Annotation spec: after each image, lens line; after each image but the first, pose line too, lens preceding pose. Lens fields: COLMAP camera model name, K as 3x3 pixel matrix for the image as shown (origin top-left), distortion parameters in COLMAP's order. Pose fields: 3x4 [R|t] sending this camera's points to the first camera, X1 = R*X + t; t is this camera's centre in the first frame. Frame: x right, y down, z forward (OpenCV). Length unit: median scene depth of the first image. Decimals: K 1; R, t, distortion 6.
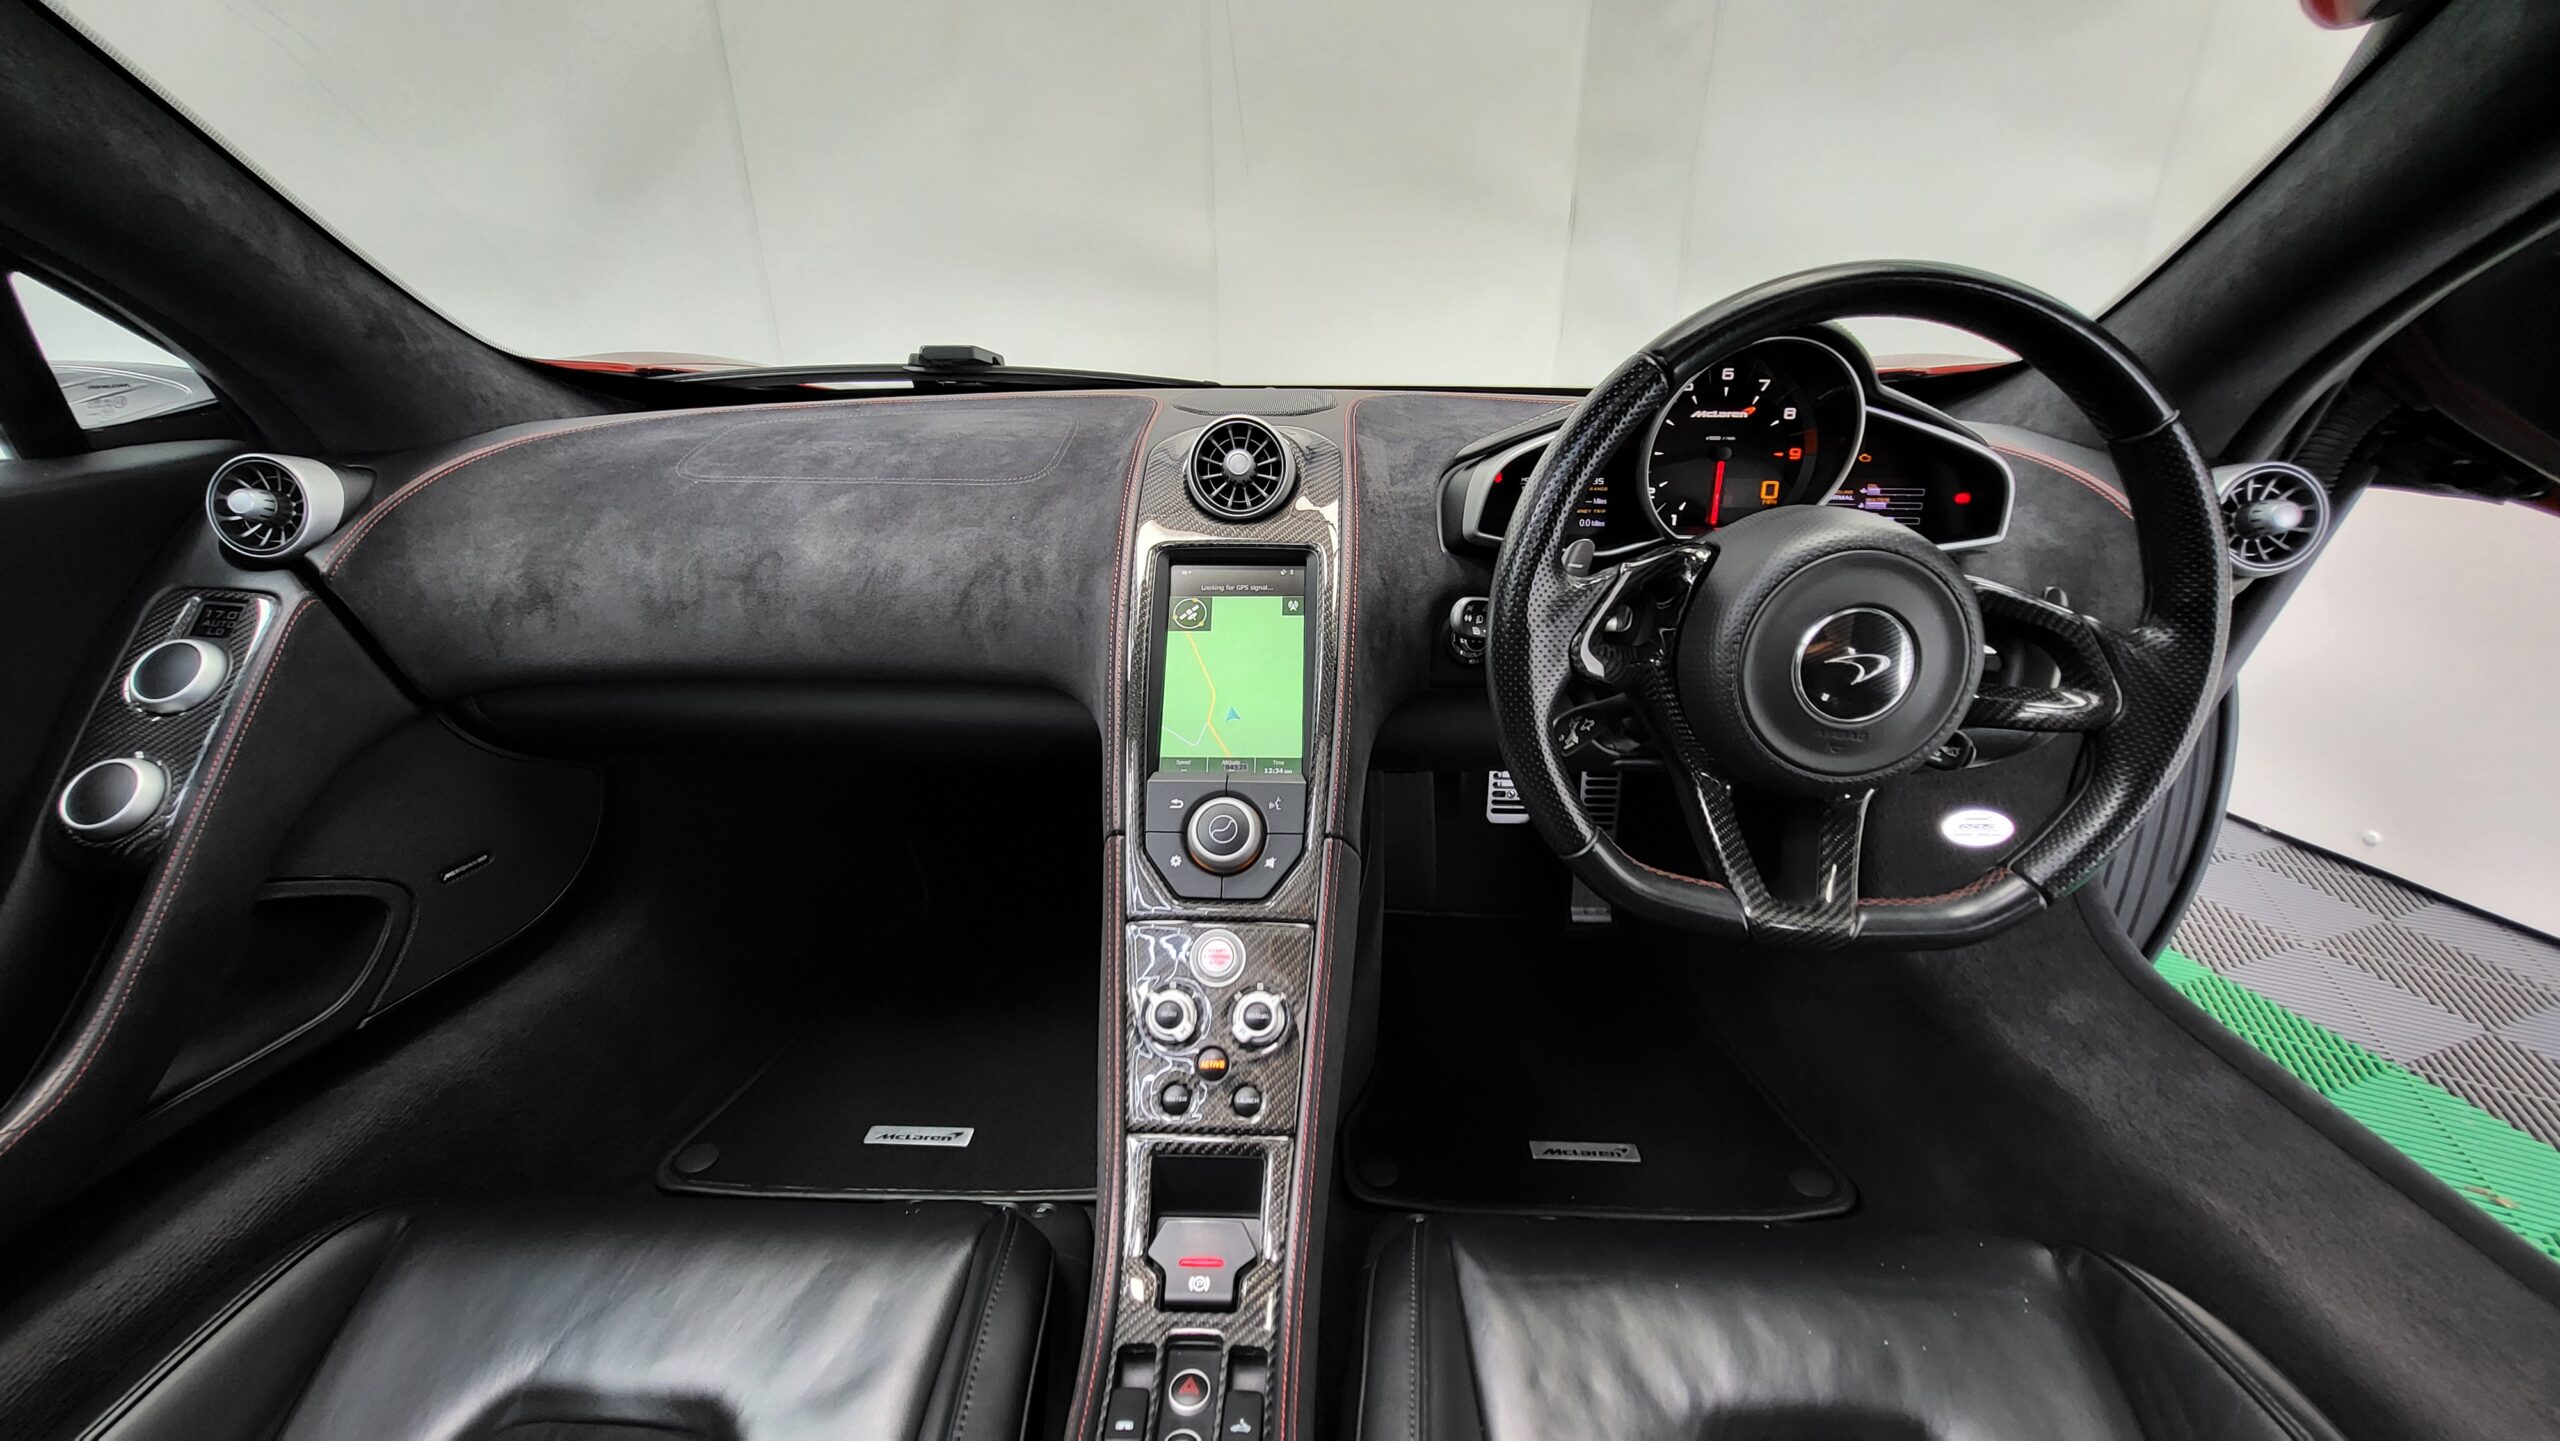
lens RADIAL K [[1017.8, 0, 1295.6], [0, 1017.8, 732.3], [0, 0, 1]] dist [0.000461, -0.001450]
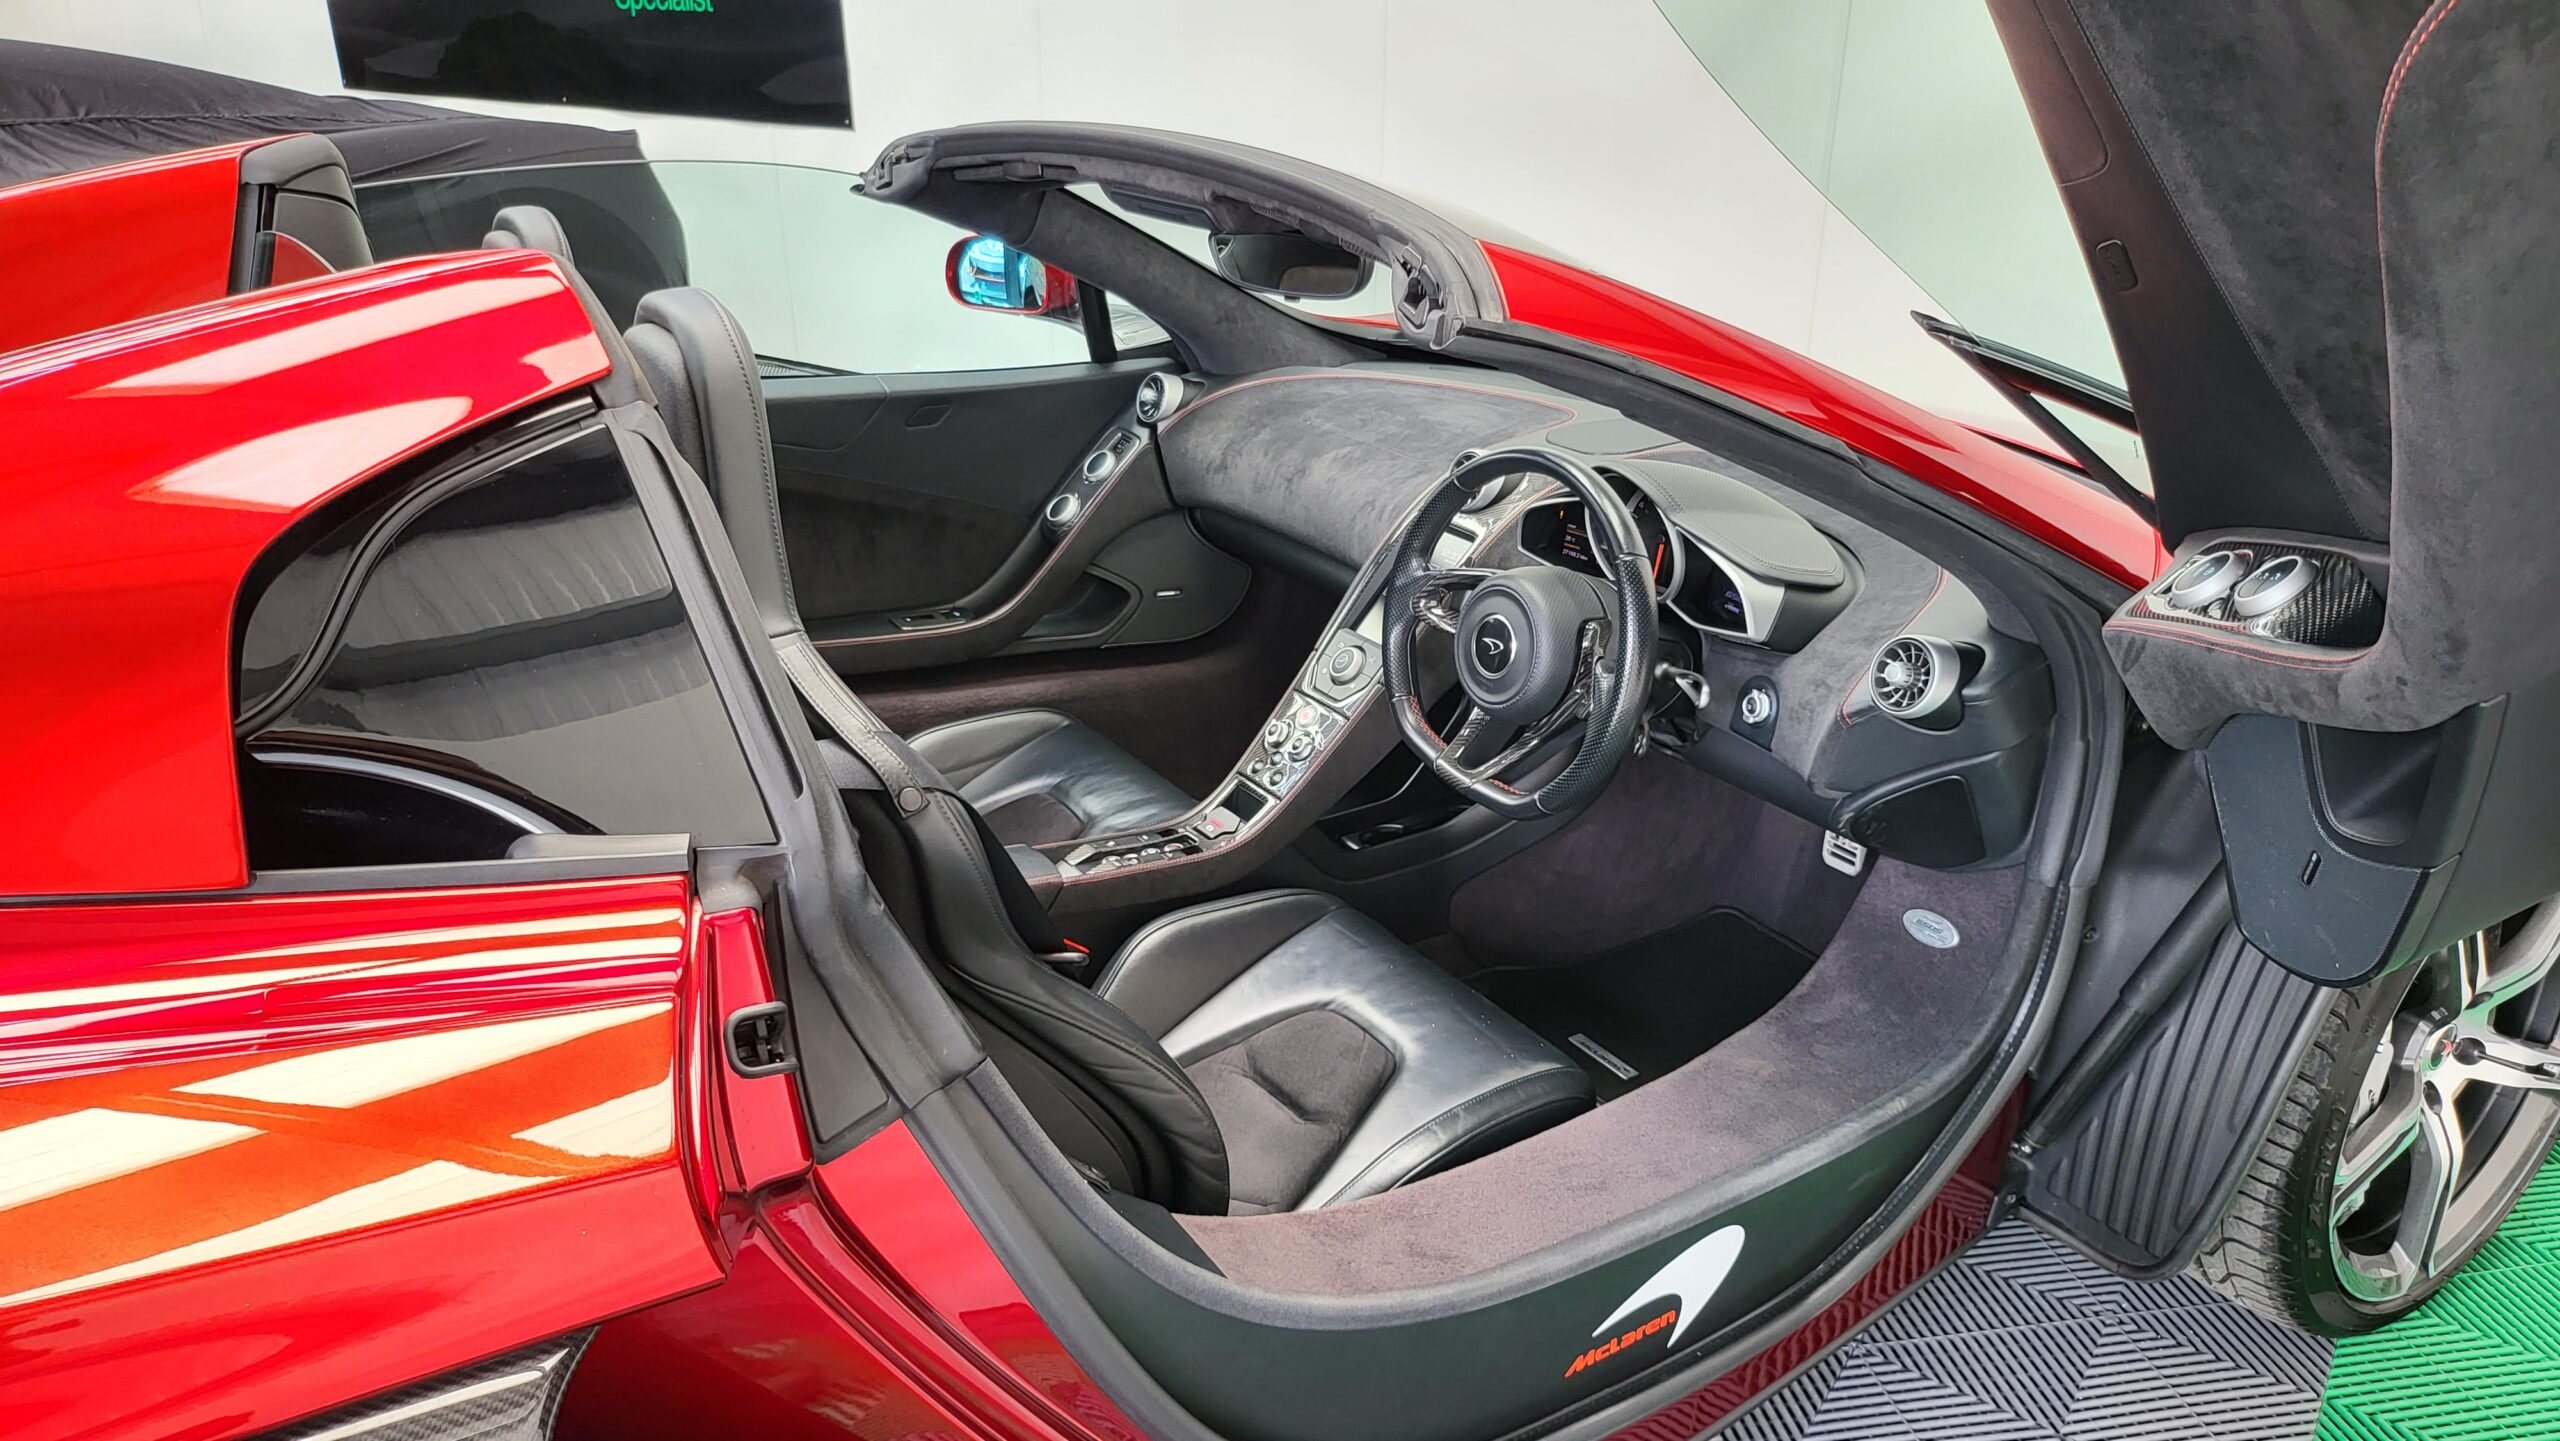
lens RADIAL K [[1822.2, 0, 1316.7], [0, 1822.2, 710.8], [0, 0, 1]] dist [0.045018, -0.049063]
pose [[0.585115, 0.308700, -0.749897, 2.225220], [-0.338201, 0.933349, 0.120335, -0.187146], [0.737062, 0.183206, 0.650519, -1.093015]]
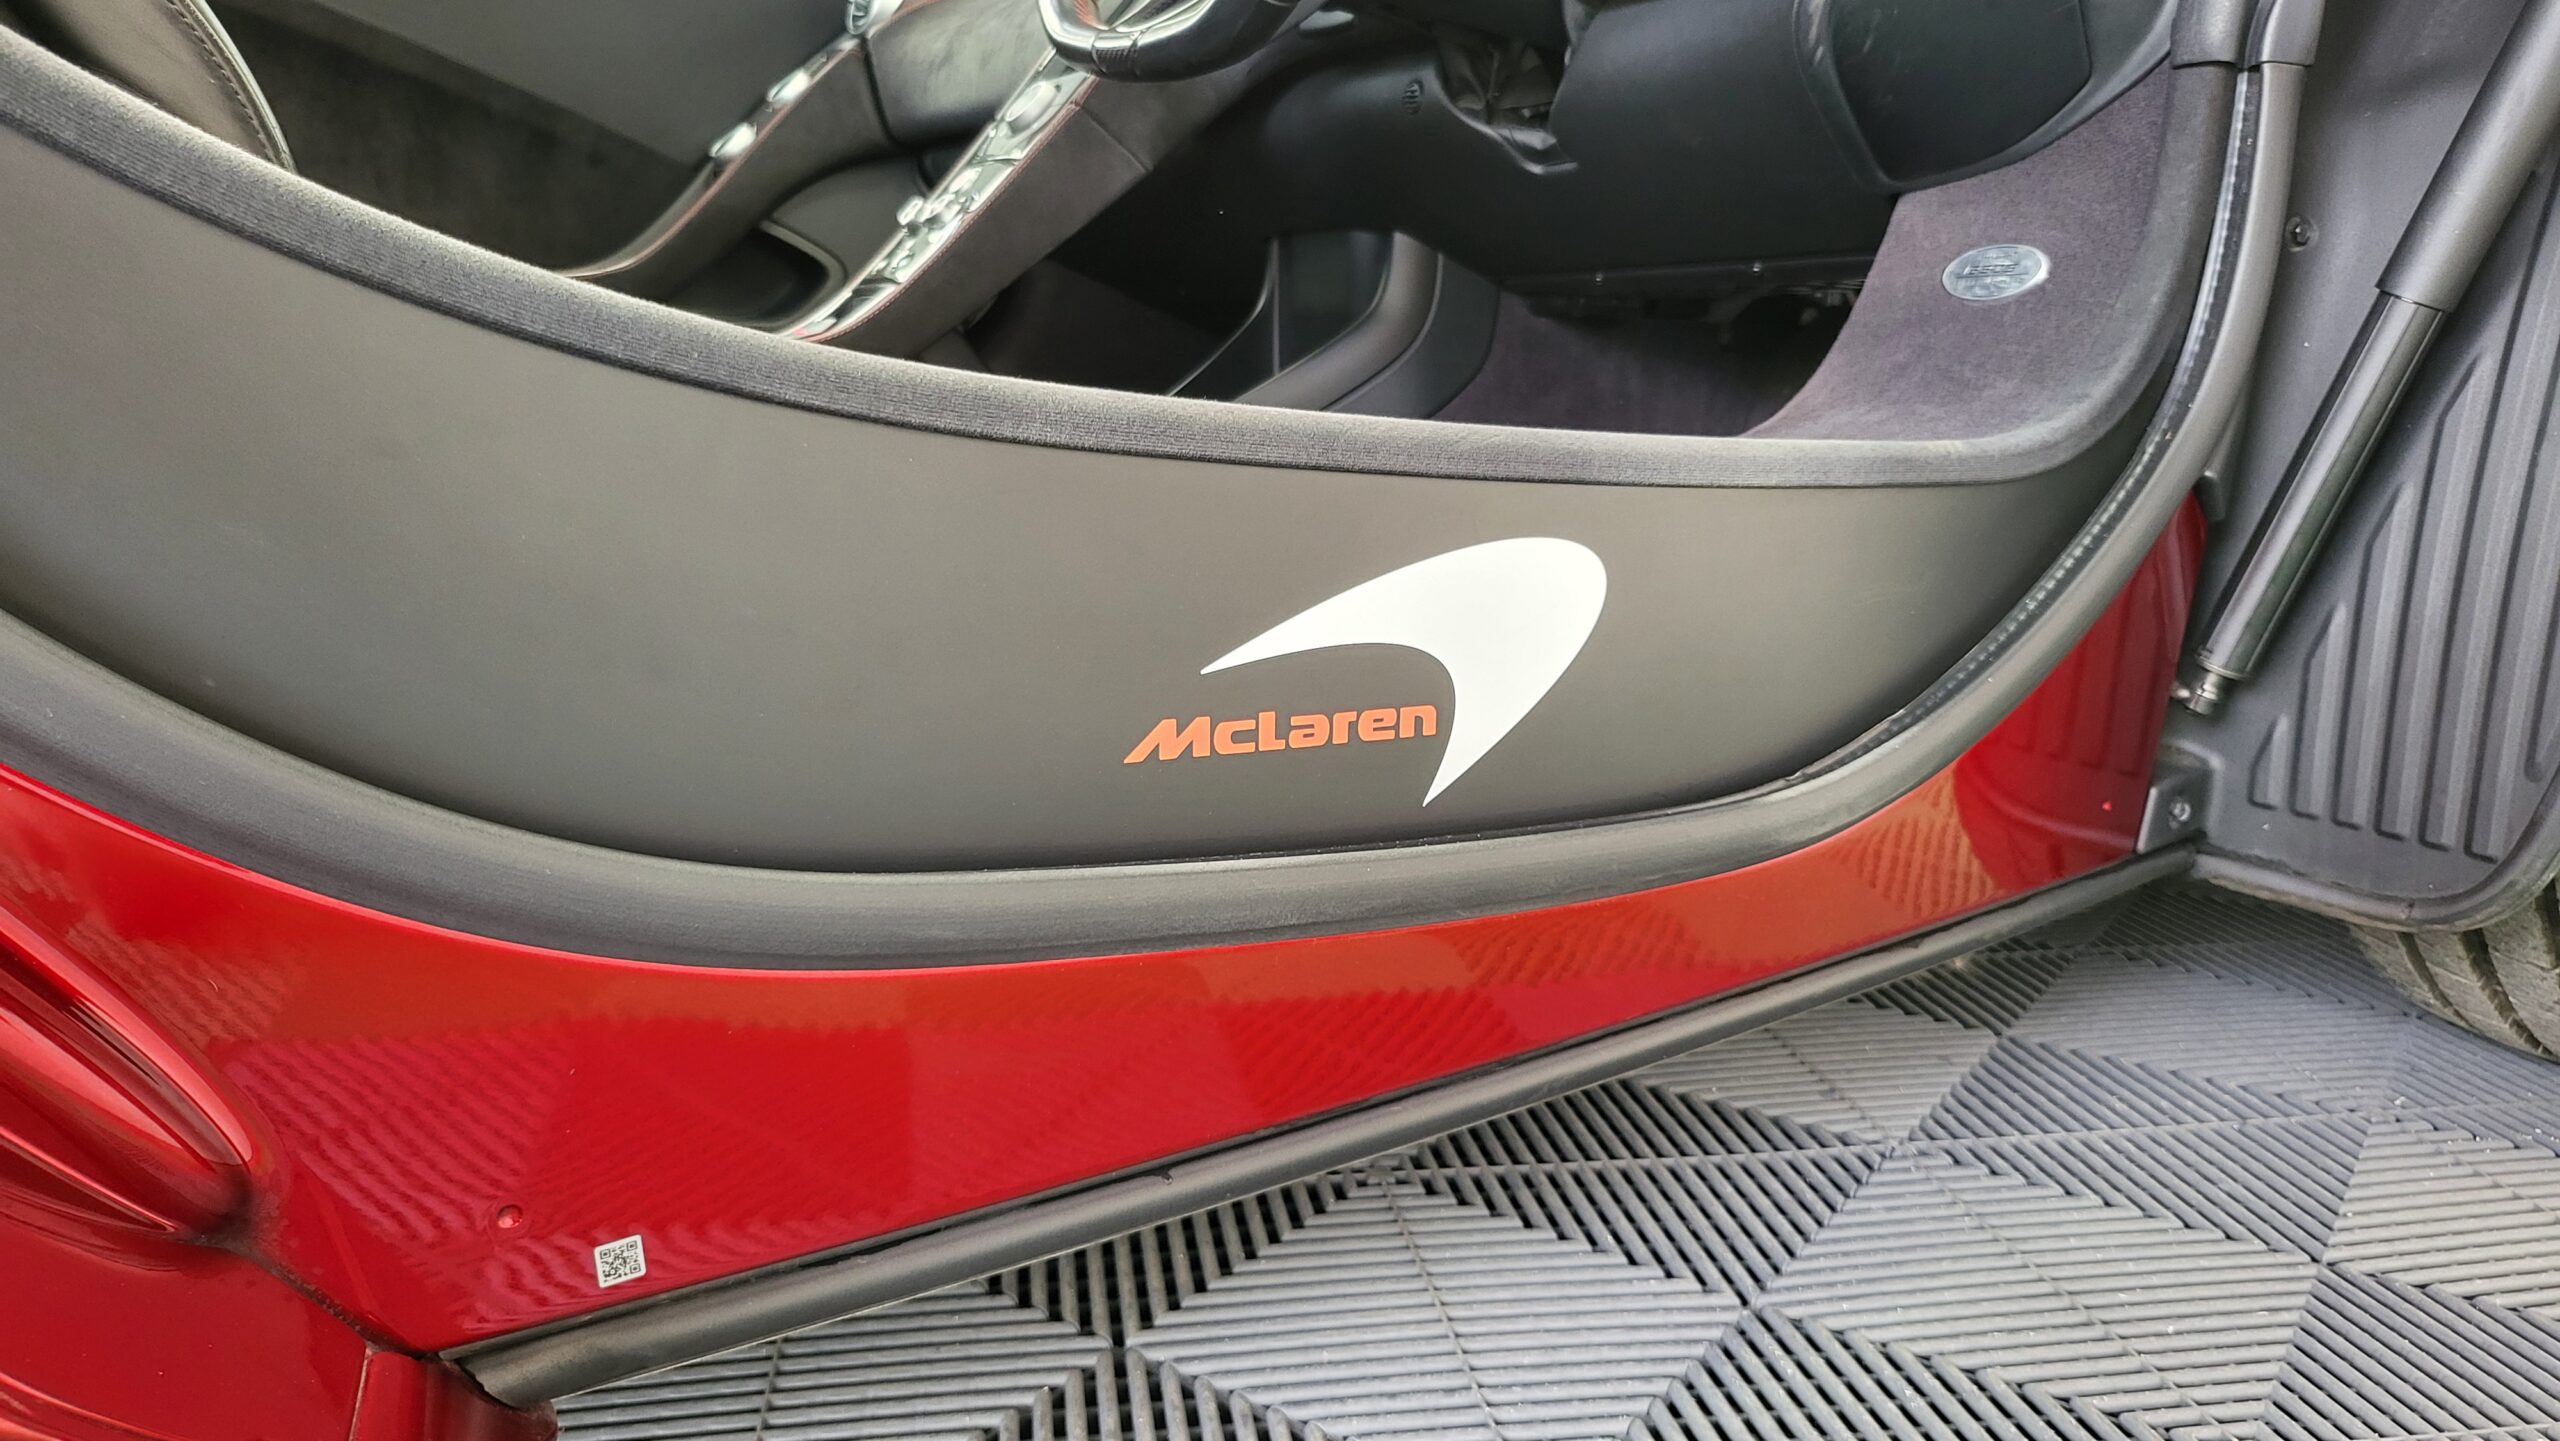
lens RADIAL K [[1822.2, 0, 1329.8], [0, 1822.2, 708.8], [0, 0, 1]] dist [0.045018, -0.049063]
pose [[0.575491, 0.169656, -0.800017, 1.759907], [-0.335096, 0.941272, -0.041439, 0.656278], [0.746003, 0.291931, 0.598545, 0.185945]]
